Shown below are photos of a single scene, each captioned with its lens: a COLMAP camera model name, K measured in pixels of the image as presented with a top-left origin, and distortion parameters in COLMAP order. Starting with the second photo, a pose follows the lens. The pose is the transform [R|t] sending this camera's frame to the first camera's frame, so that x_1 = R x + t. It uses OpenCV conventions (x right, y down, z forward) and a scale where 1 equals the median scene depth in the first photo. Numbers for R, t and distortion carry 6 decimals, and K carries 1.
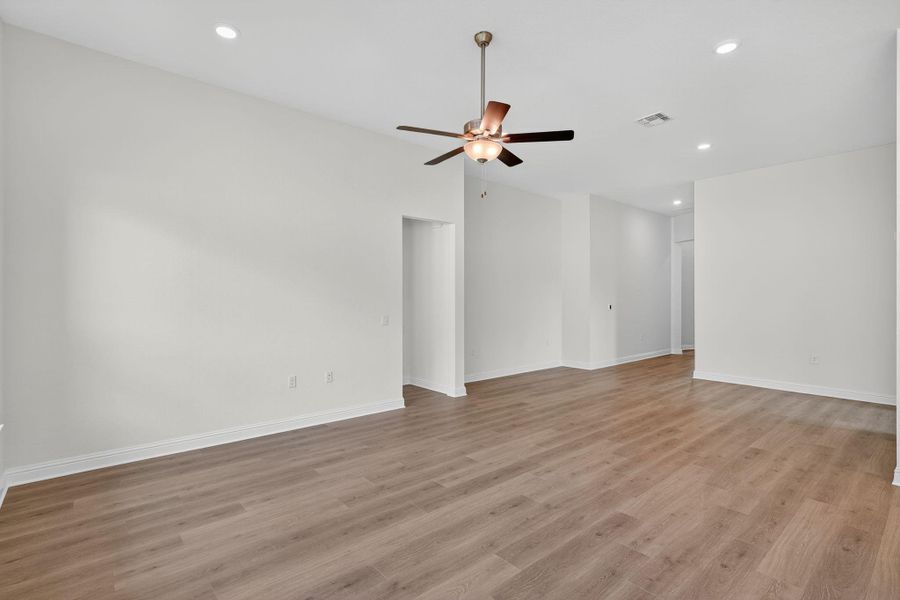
lens RADIAL K [[430.6, 0, 447.5], [0, 430.6, 298.3], [0, 0, 1]] dist [0.001581, 0.000273]
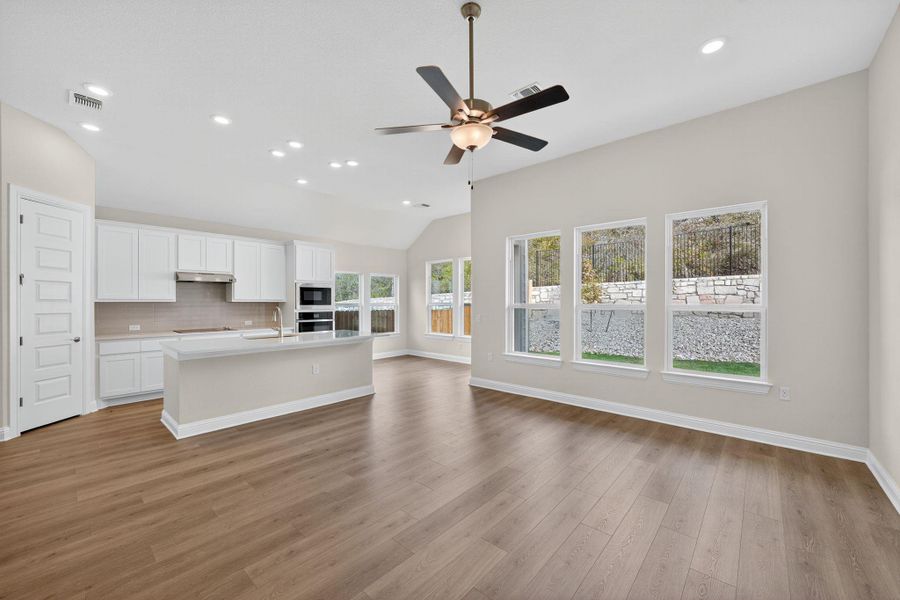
lens RADIAL K [[350.7, 0, 447.8], [0, 350.7, 301.6], [0, 0, 1]] dist [-0.015399, 0.000116]
pose [[-0.992203, -0.002916, -0.124598, 0.205511], [-0.002927, 0.999996, -0.000093, -0.000607], [0.124598, 0.000272, -0.992207, 1.575815]]
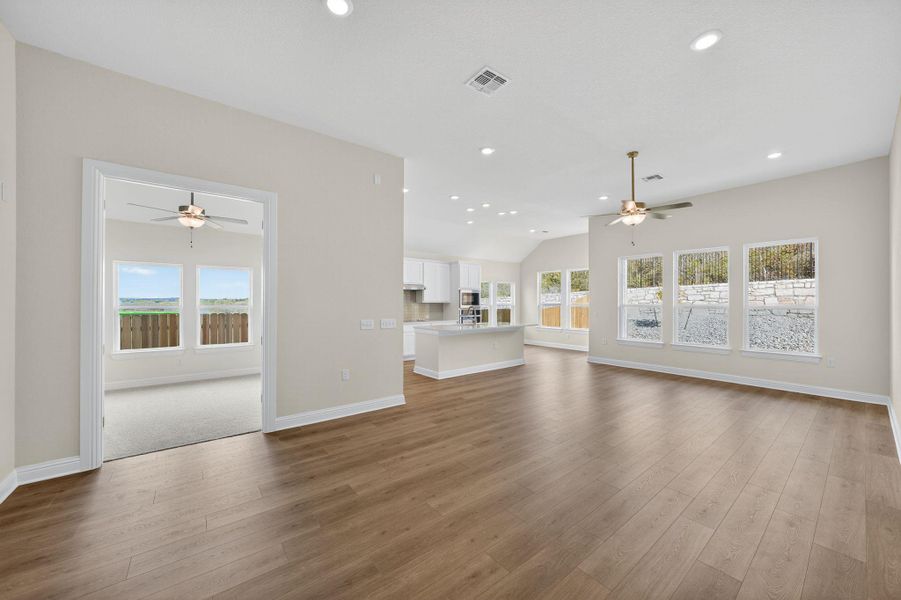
lens RADIAL K [[330.9, 0, 452.2], [0, 330.9, 303.1], [0, 0, 1]] dist [-0.011669, 0.000391]
pose [[-0.999124, -0.003663, 0.041690, 0.705156], [-0.003502, 0.999986, 0.003942, -0.003531], [-0.041704, 0.003793, -0.999123, 2.182615]]
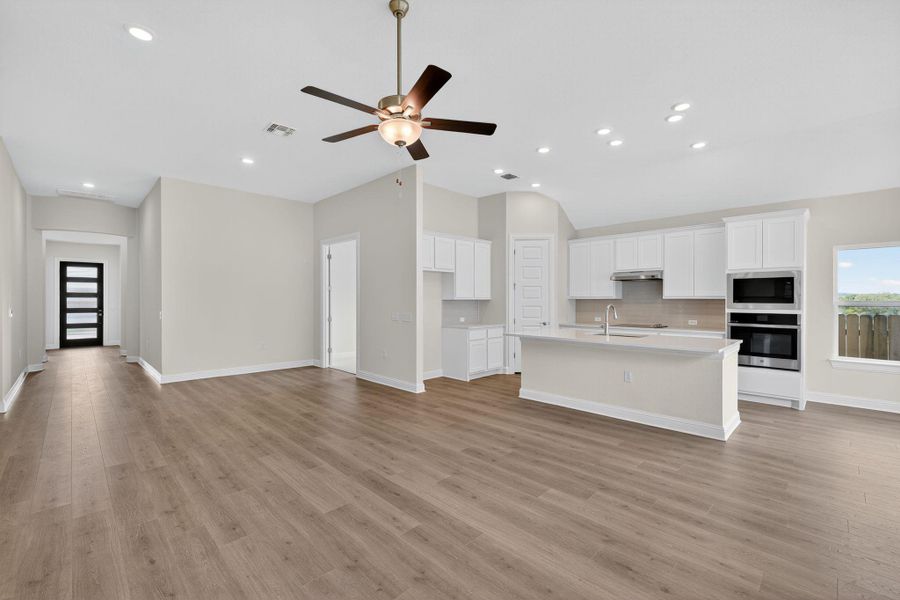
lens RADIAL K [[384.9, 0, 454.5], [0, 384.9, 302.8], [0, 0, 1]] dist [-0.005983, -0.000341]
pose [[-0.071885, -0.012548, 0.997334, -0.660490], [0.002881, 0.999914, 0.012789, -0.003053], [-0.997409, 0.003793, -0.071843, 0.867088]]
